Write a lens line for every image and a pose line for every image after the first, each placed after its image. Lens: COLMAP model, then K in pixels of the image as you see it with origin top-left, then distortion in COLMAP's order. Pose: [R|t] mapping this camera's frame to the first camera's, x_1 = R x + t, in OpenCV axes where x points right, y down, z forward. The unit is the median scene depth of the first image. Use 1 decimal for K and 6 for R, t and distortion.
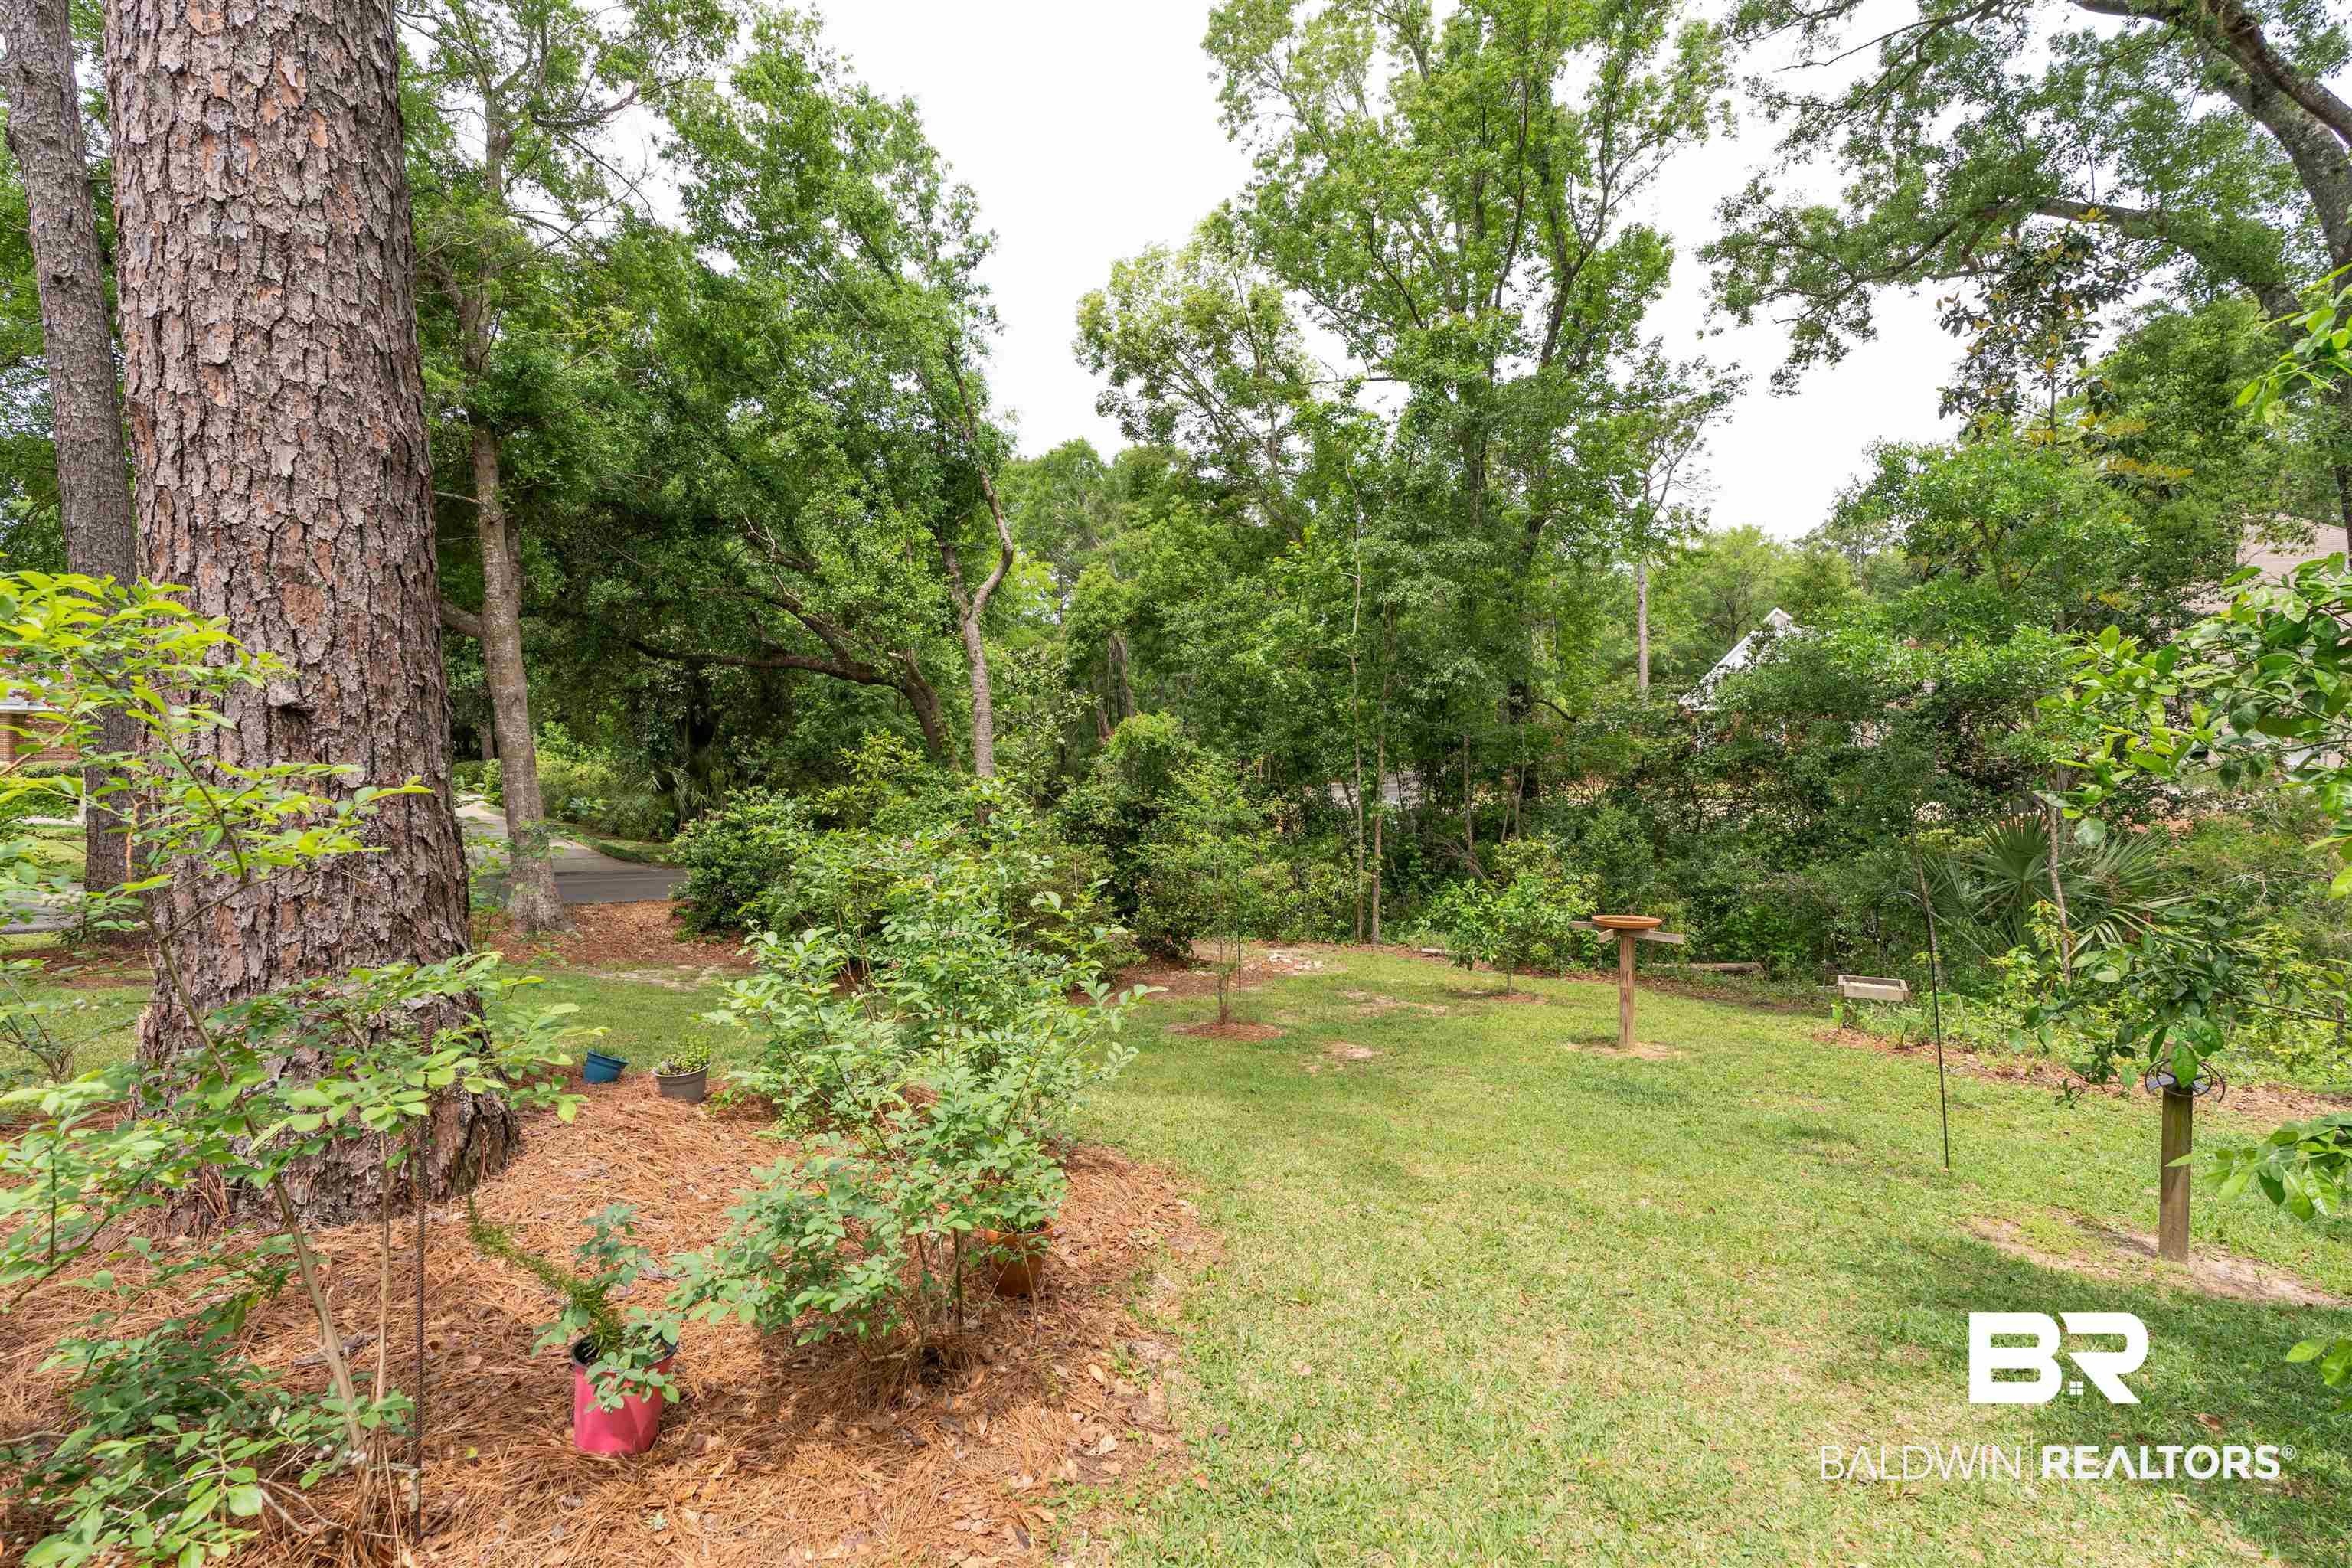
lens RADIAL K [[1056.6, 0, 1167.6], [0, 1056.6, 772.1], [0, 0, 1]] dist [-0.000747, 0.002109]
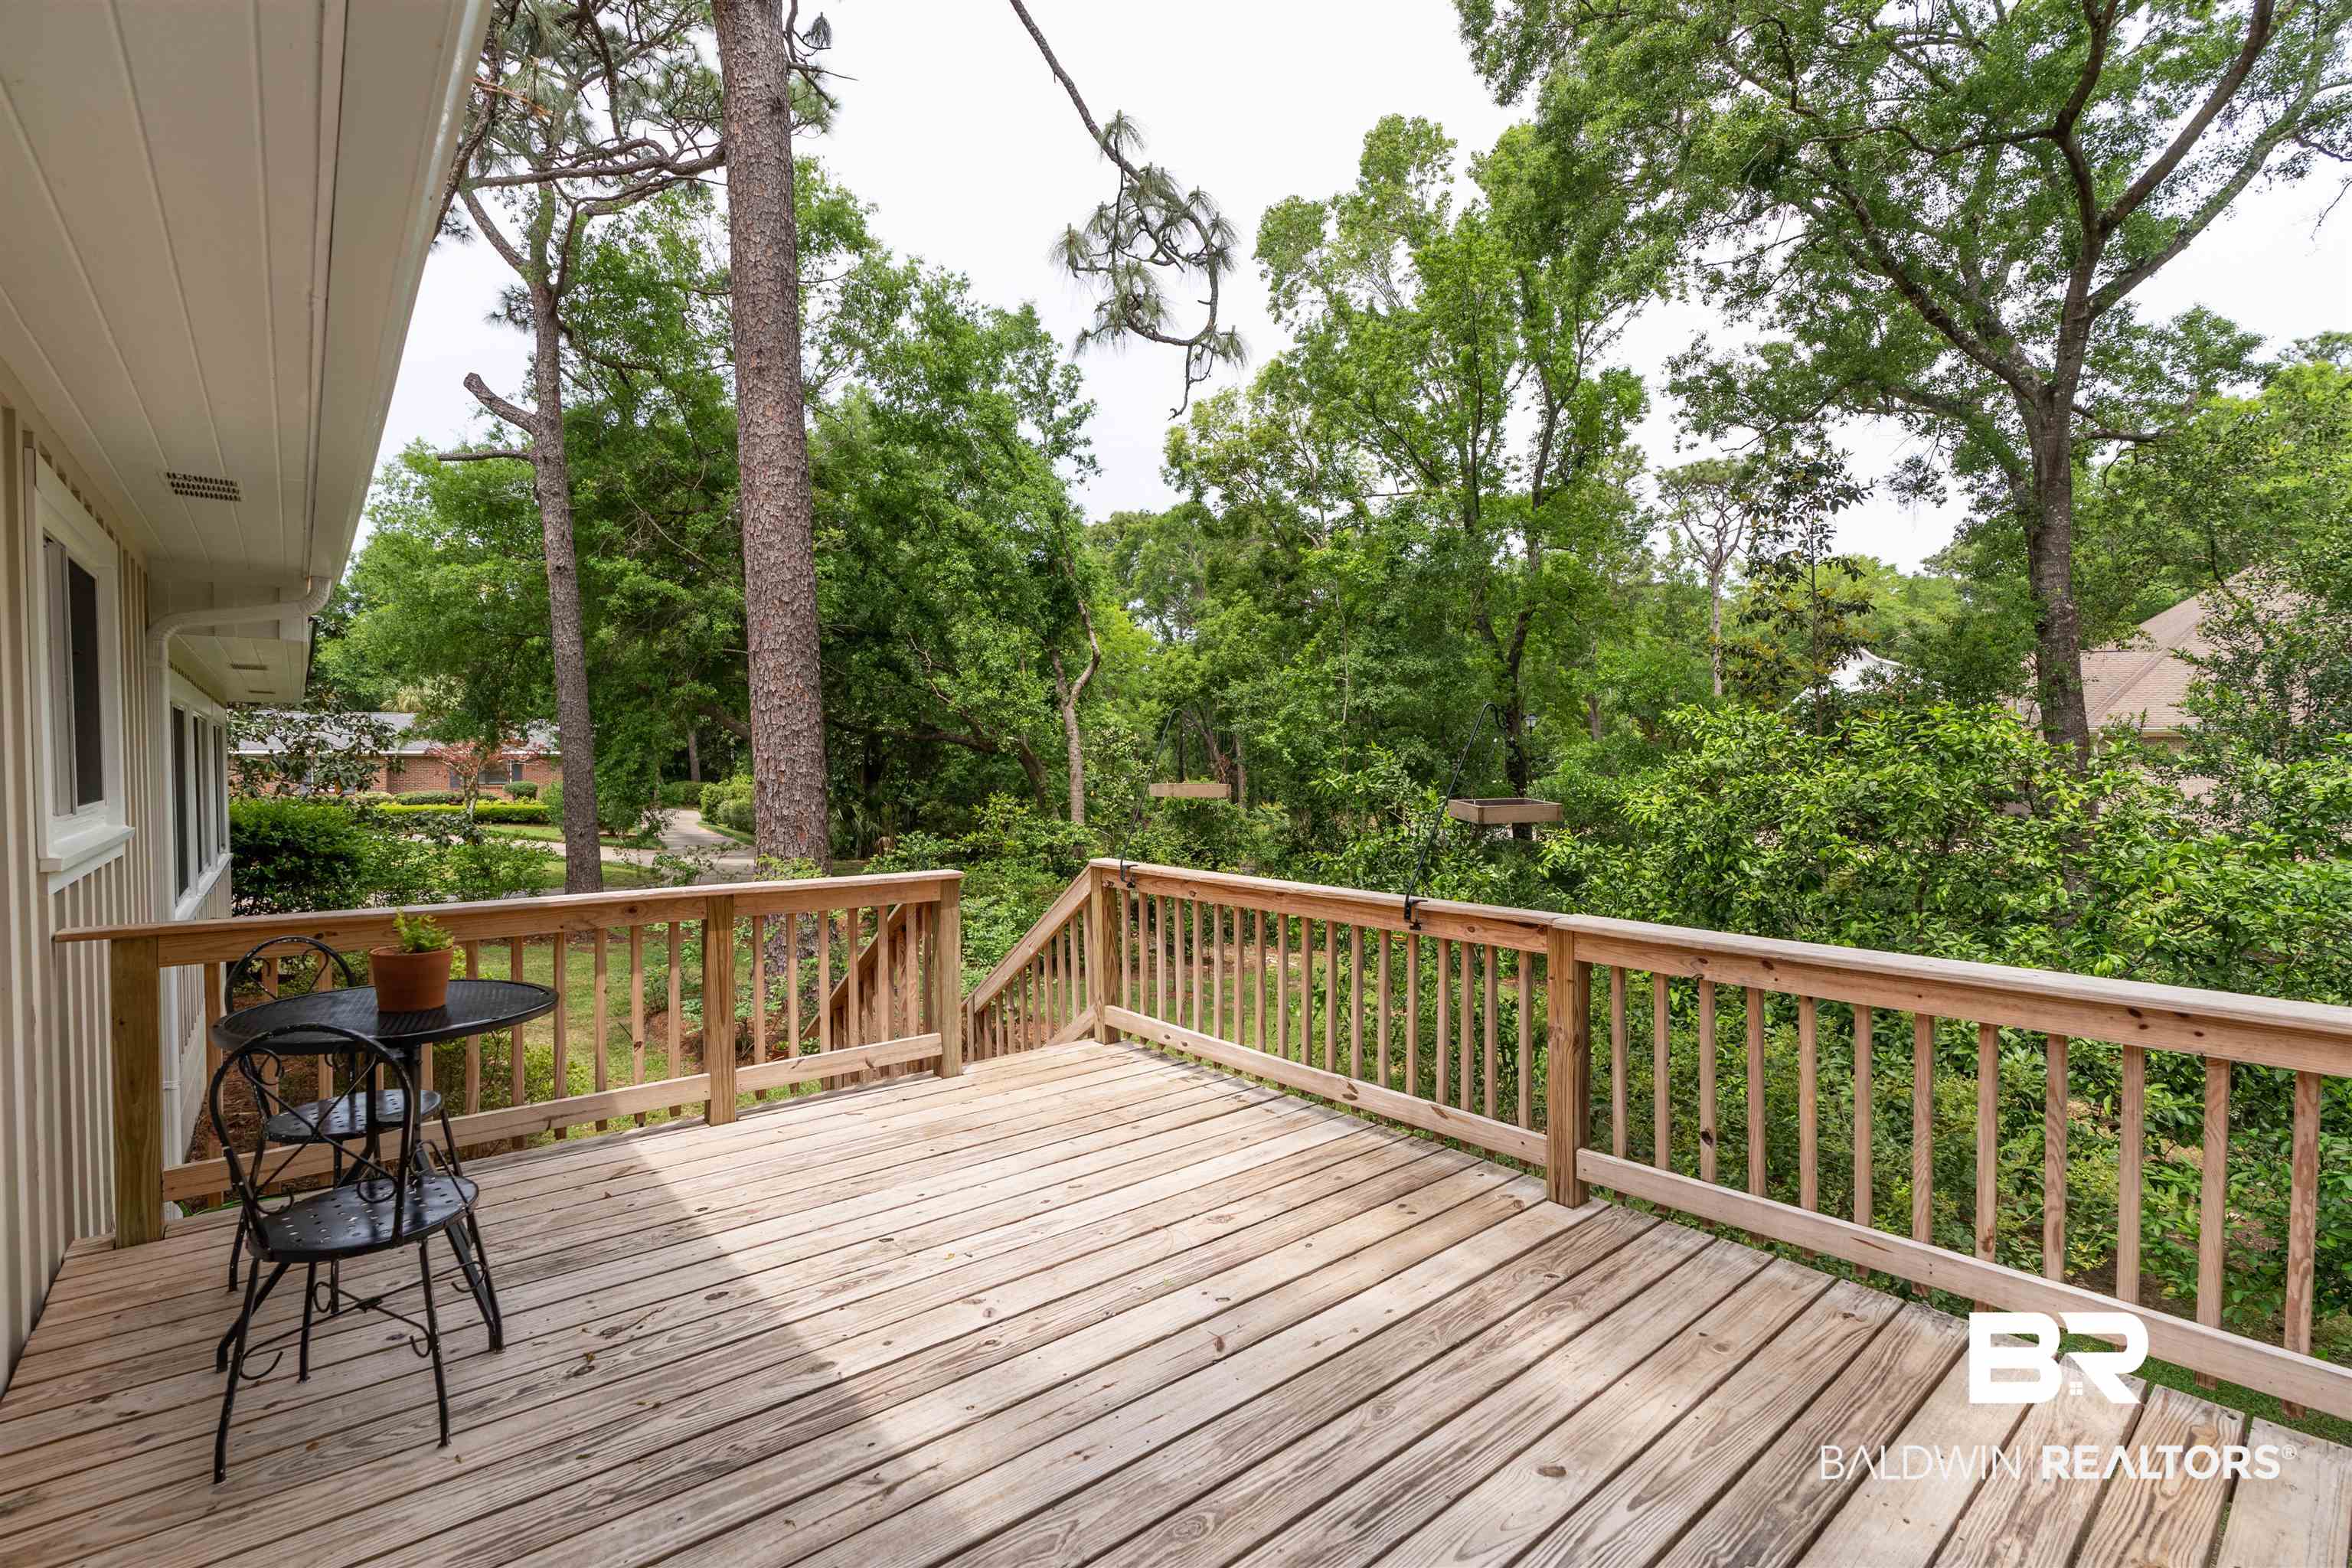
lens RADIAL K [[1056.6, 0, 1179.5], [0, 1056.6, 766.8], [0, 0, 1]] dist [-0.000747, 0.002109]
pose [[0.992489, 0.004189, -0.122264, 0.100284], [-0.005574, 0.999924, -0.010994, -0.042471], [0.122209, 0.011593, 0.992437, -0.274164]]
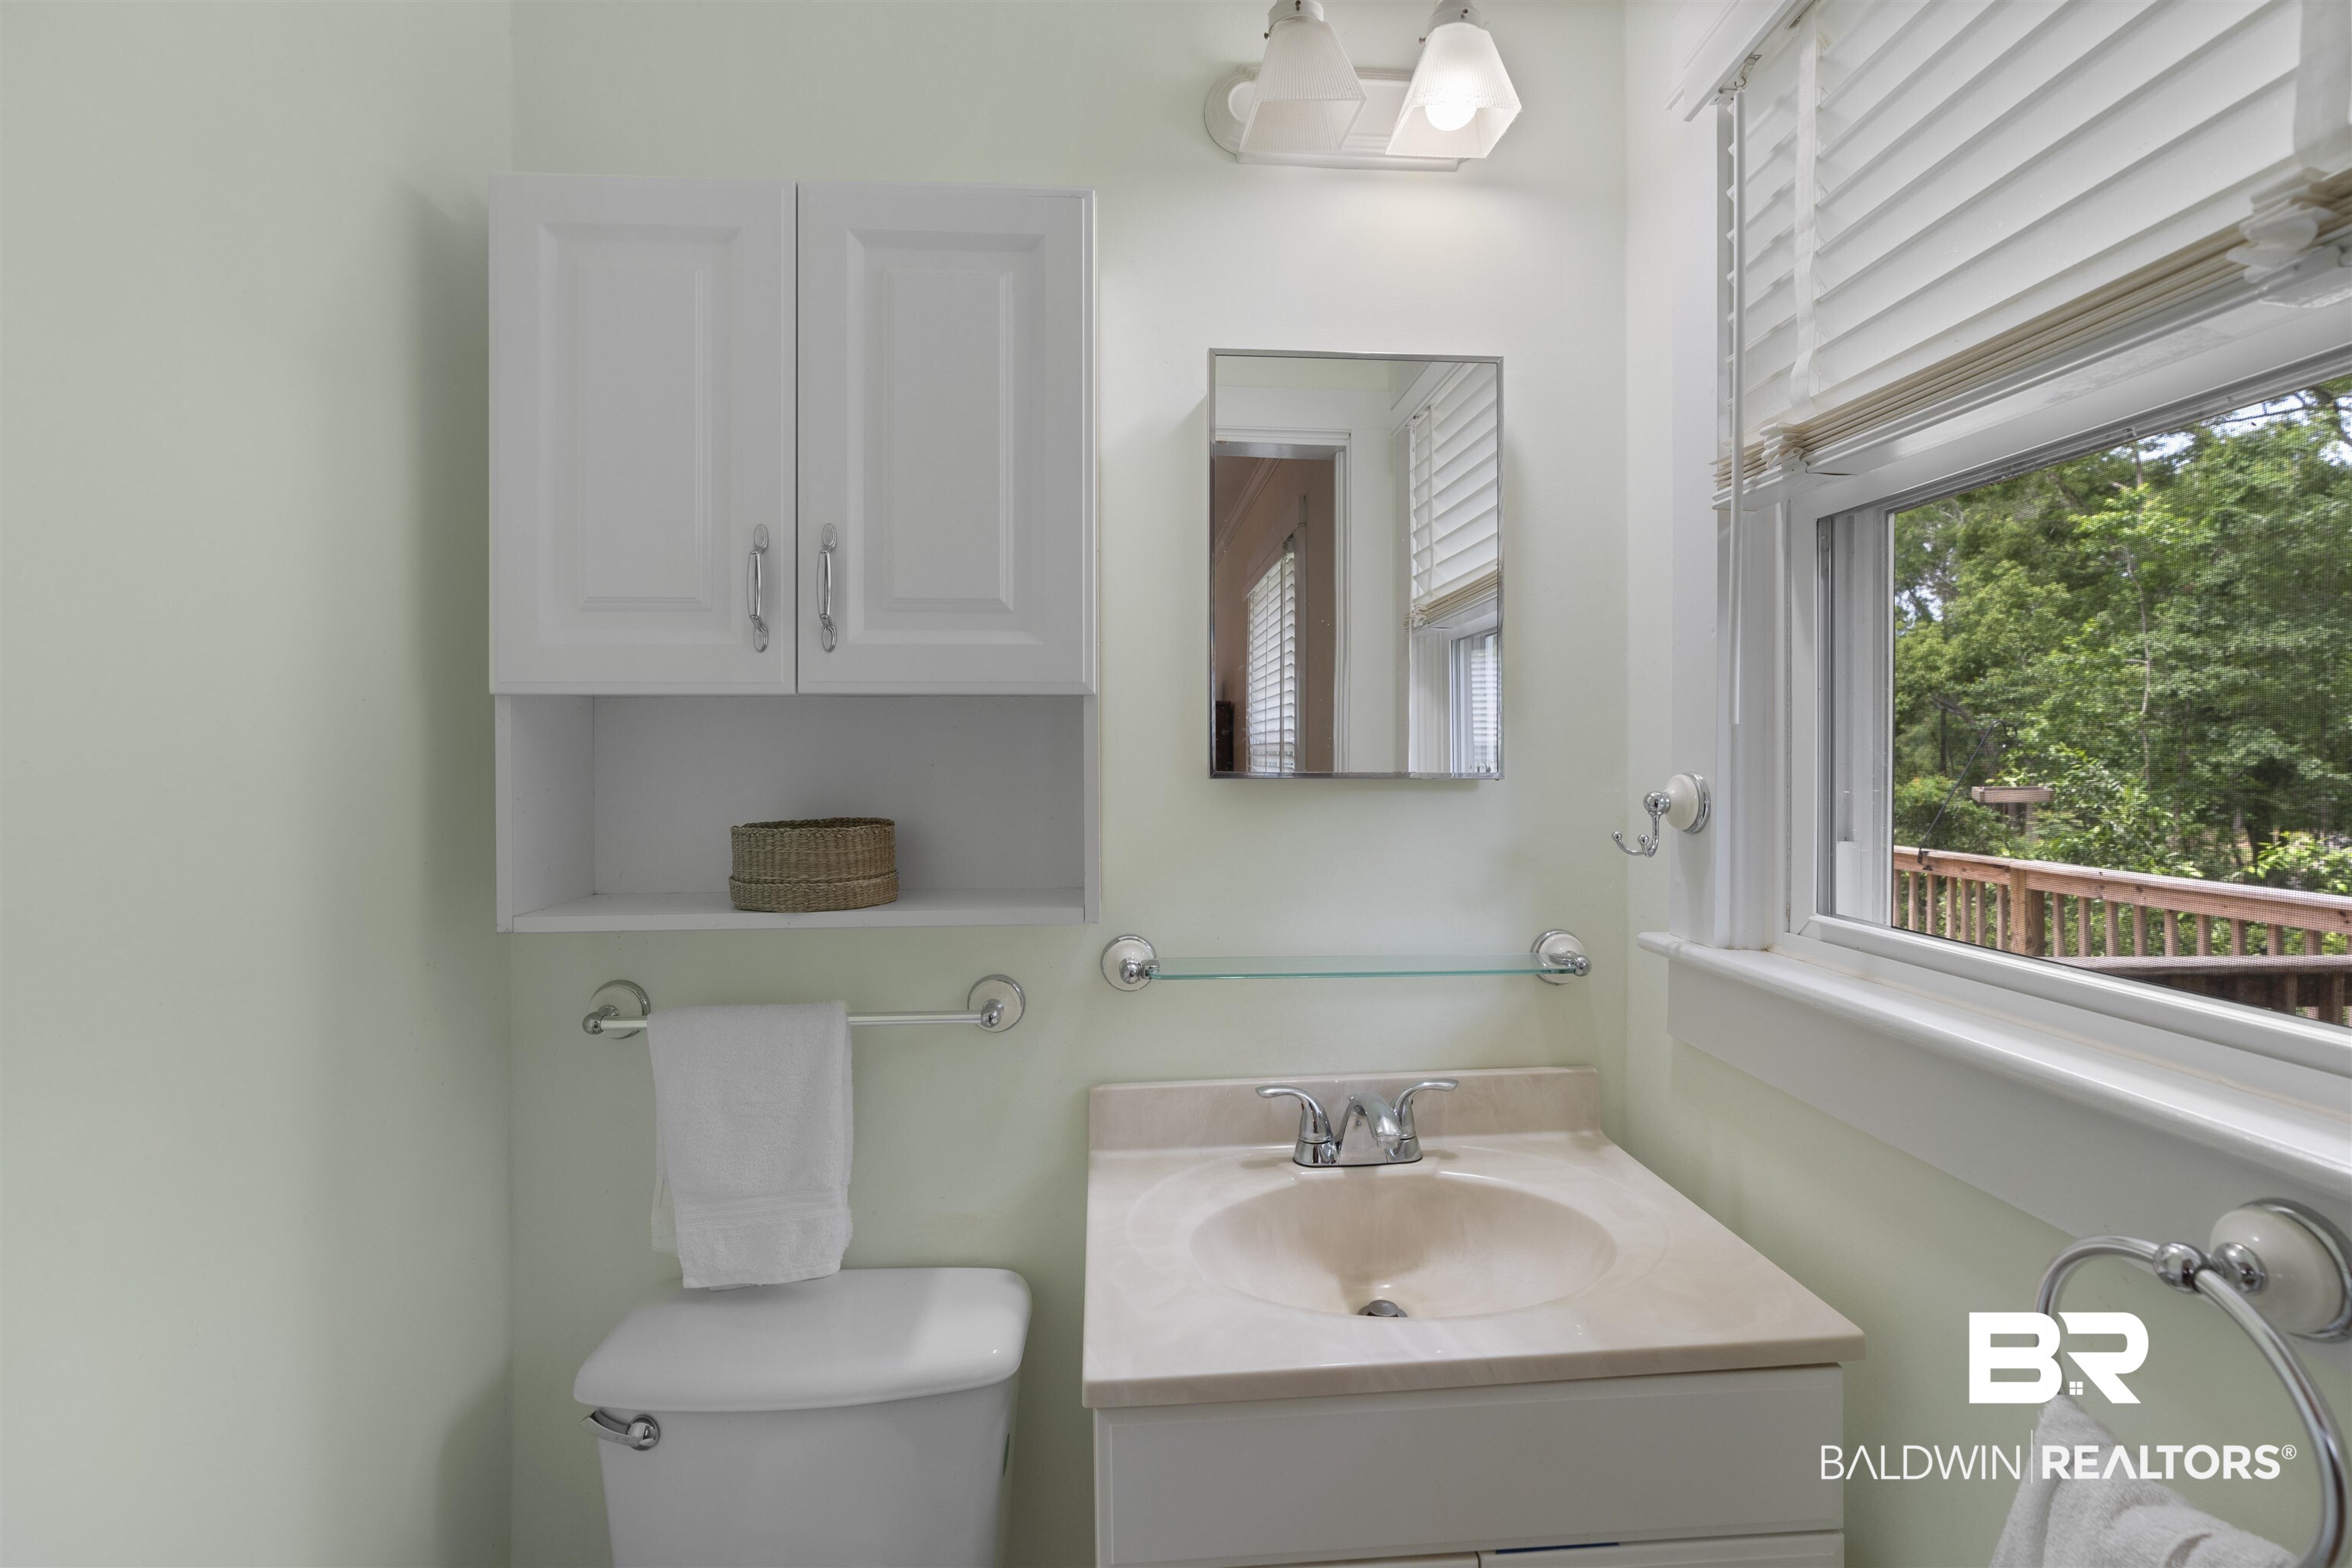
lens RADIAL K [[1056.6, 0, 1176.1], [0, 1056.6, 770.1], [0, 0, 1]] dist [-0.000747, 0.002109]
pose [[0.724984, 0.013510, -0.688634, 0.153594], [-0.016425, 0.999862, 0.002324, -0.041002], [0.688570, 0.009626, 0.725106, -0.398621]]
